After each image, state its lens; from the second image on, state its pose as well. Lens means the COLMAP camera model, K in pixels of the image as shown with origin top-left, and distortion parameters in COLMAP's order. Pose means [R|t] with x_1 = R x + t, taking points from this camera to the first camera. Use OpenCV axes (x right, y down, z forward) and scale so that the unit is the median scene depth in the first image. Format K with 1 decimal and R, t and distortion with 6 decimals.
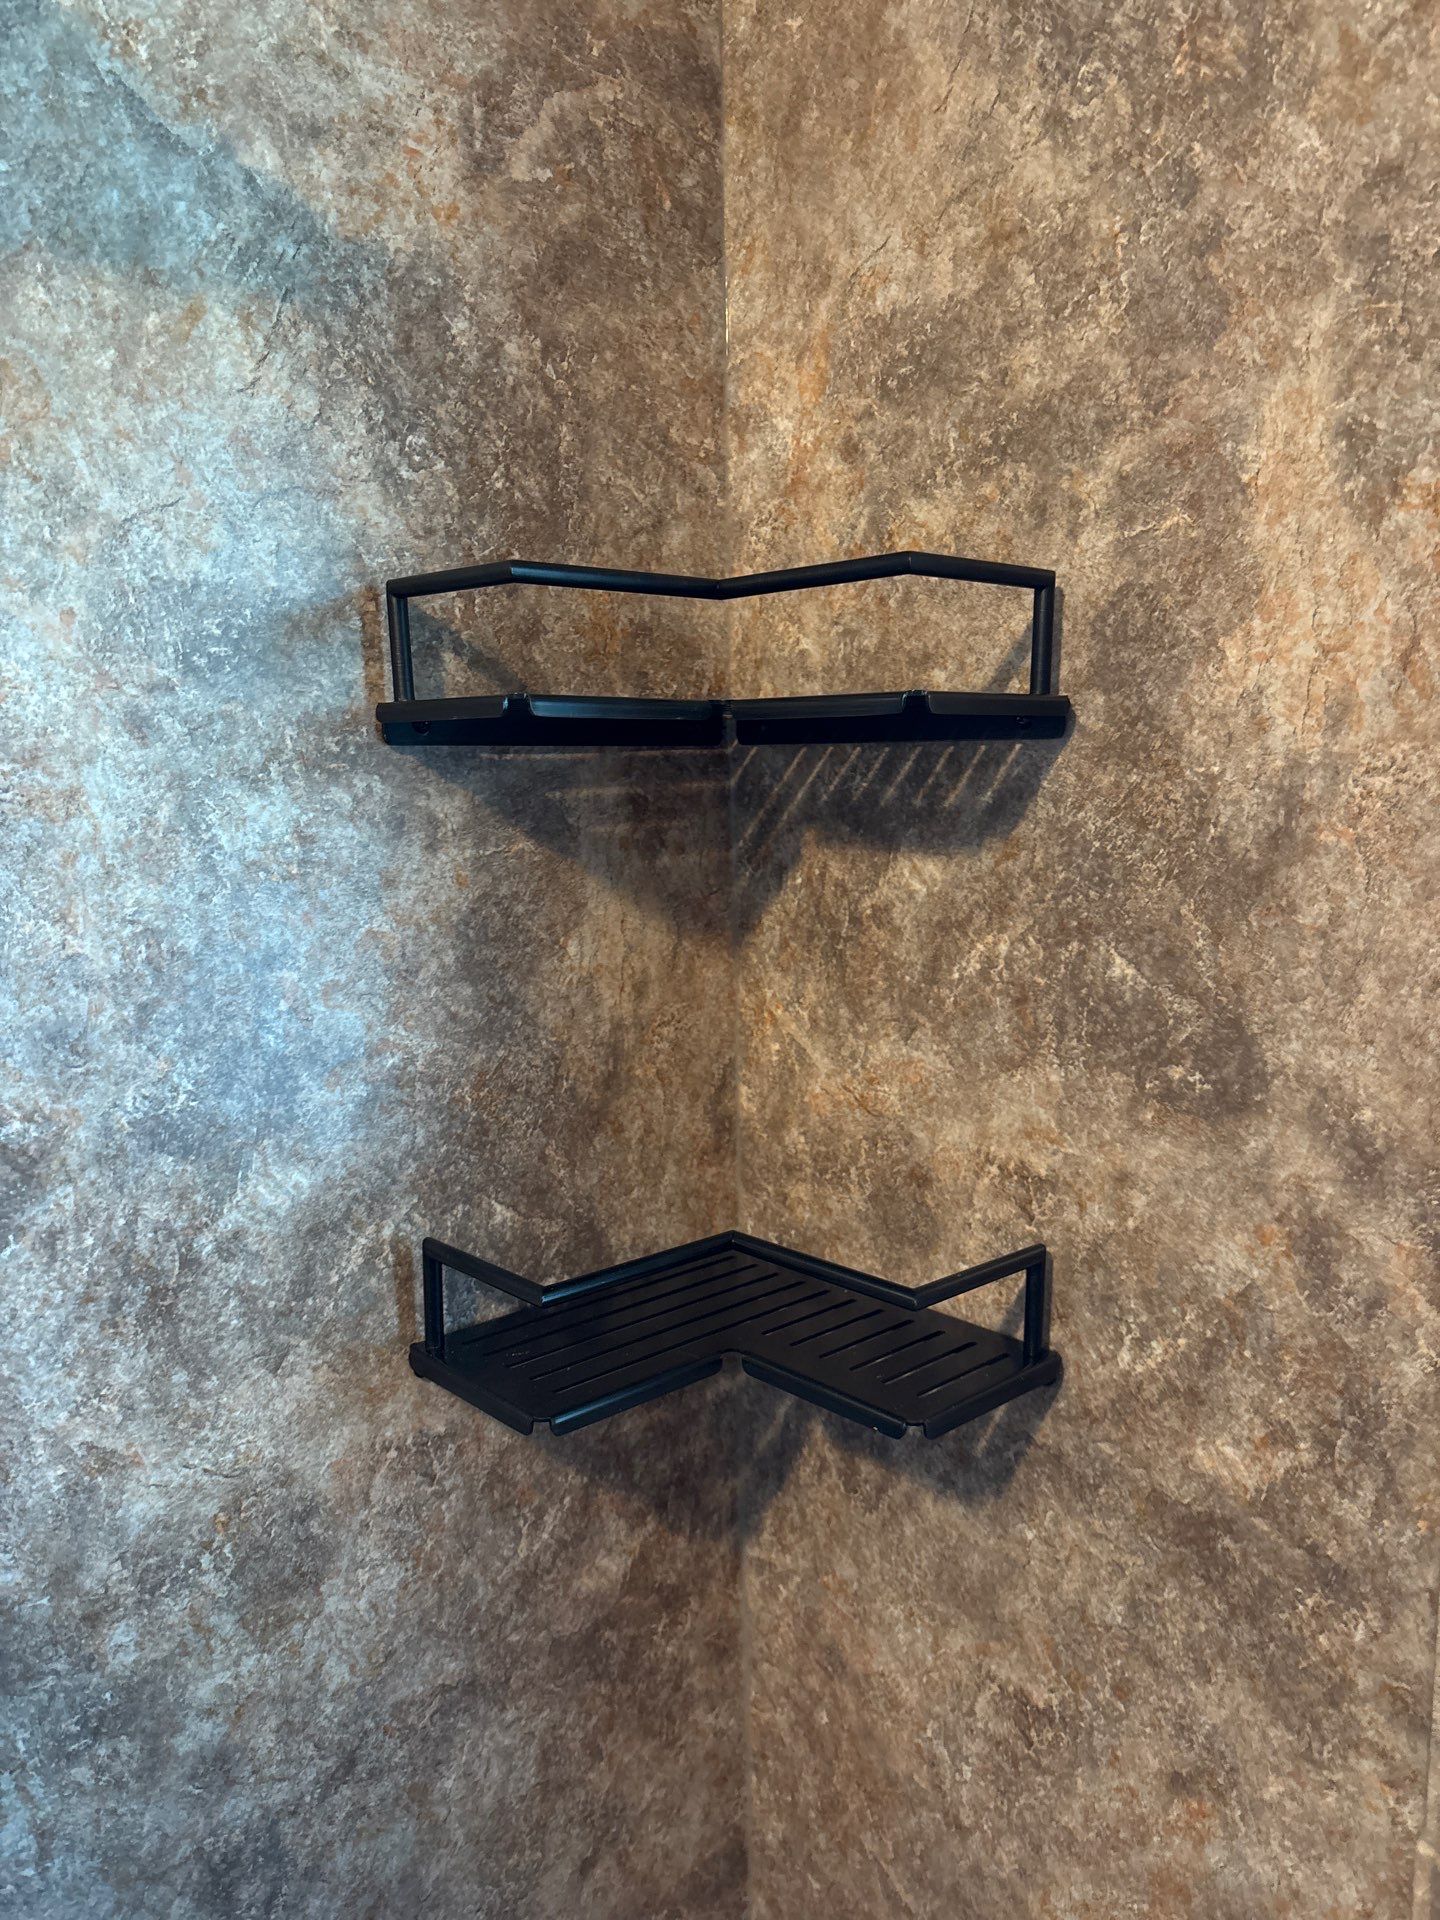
lens RADIAL K [[1452.8, 0, 722.8], [0, 1452.8, 989.2], [0, 0, 1]] dist [0.030017, -0.000062]
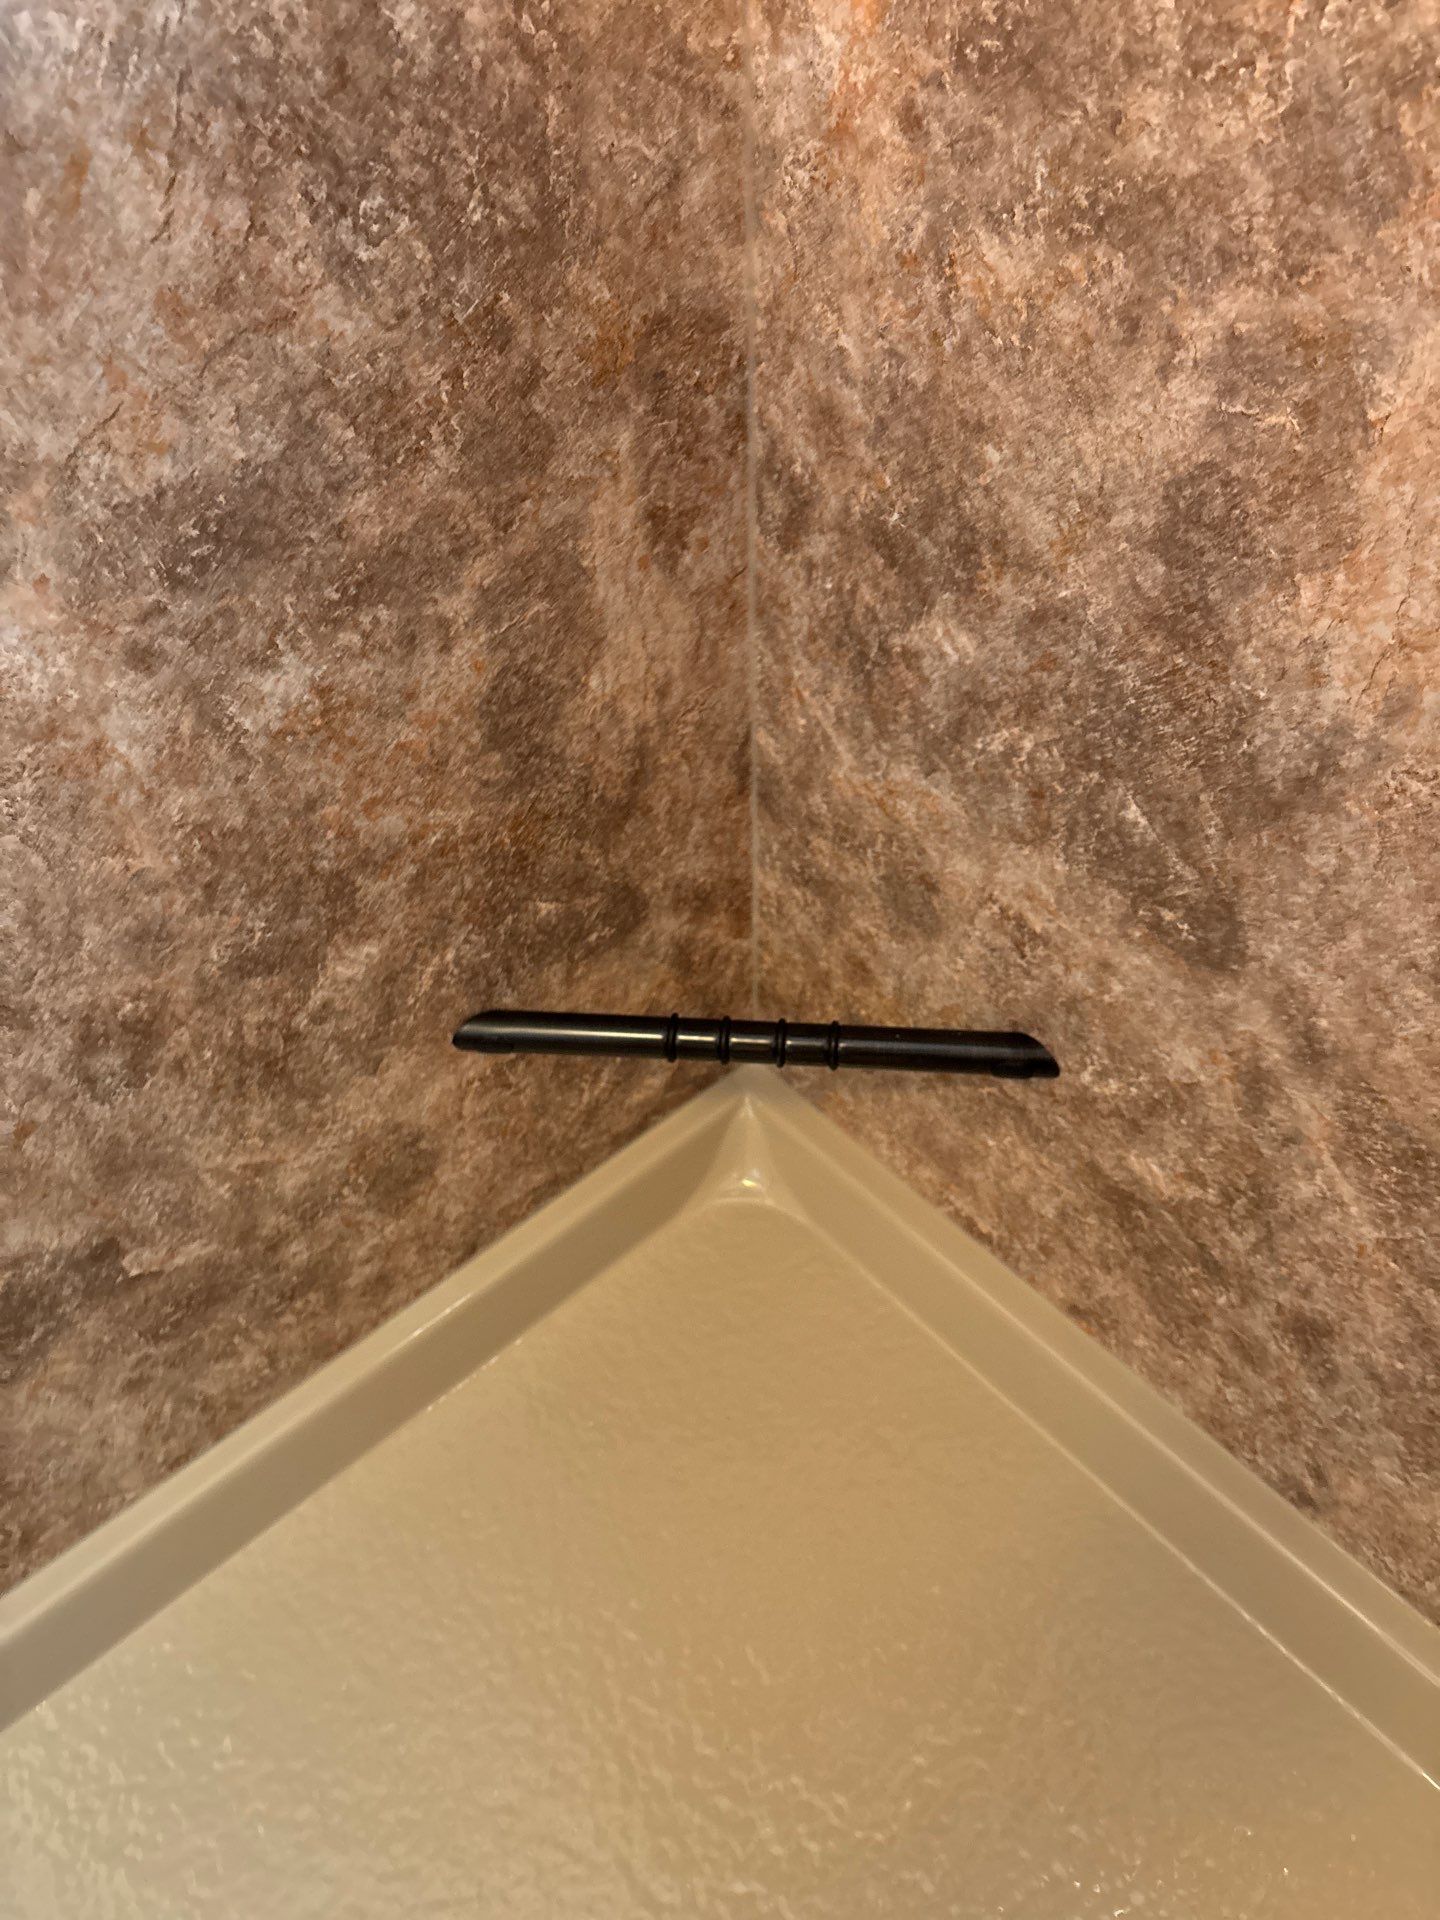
lens RADIAL K [[1418.8, 0, 692.8], [0, 1418.8, 960.2], [0, 0, 1]] dist [0.012877, 0.014492]
pose [[0.998270, 0.021492, -0.054729, 0.021733], [0.015717, 0.799388, 0.600610, -0.530242], [0.056658, -0.600431, 0.797667, 0.129161]]
